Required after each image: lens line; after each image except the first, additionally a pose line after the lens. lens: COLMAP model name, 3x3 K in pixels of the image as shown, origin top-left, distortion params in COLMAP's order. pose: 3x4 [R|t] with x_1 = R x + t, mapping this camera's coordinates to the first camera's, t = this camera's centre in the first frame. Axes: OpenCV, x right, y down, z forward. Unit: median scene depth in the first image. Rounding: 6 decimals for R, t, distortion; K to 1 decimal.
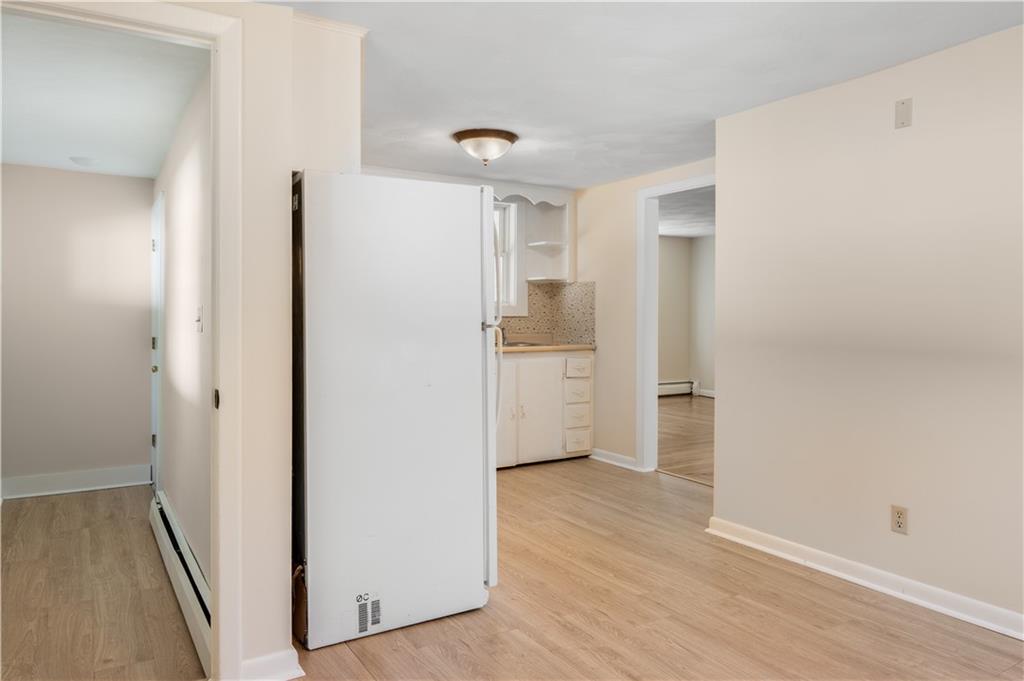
lens RADIAL K [[714.5, 0, 513.0], [0, 714.5, 312.3], [0, 0, 1]] dist [-0.000330, -0.001078]
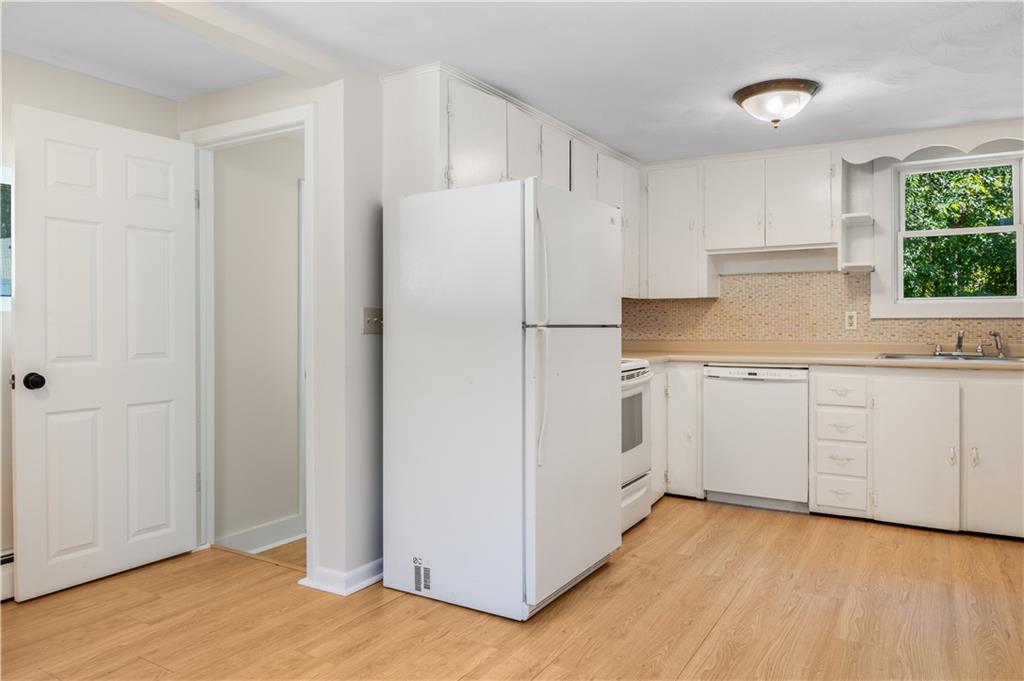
lens RADIAL K [[699.0, 0, 510.8], [0, 699.0, 319.3], [0, 0, 1]] dist [0.005695, 0.002632]
pose [[0.448329, -0.007347, -0.893839, 0.781955], [0.007086, 0.999964, -0.004665, 0.015178], [0.893841, -0.004242, 0.448365, 0.568818]]
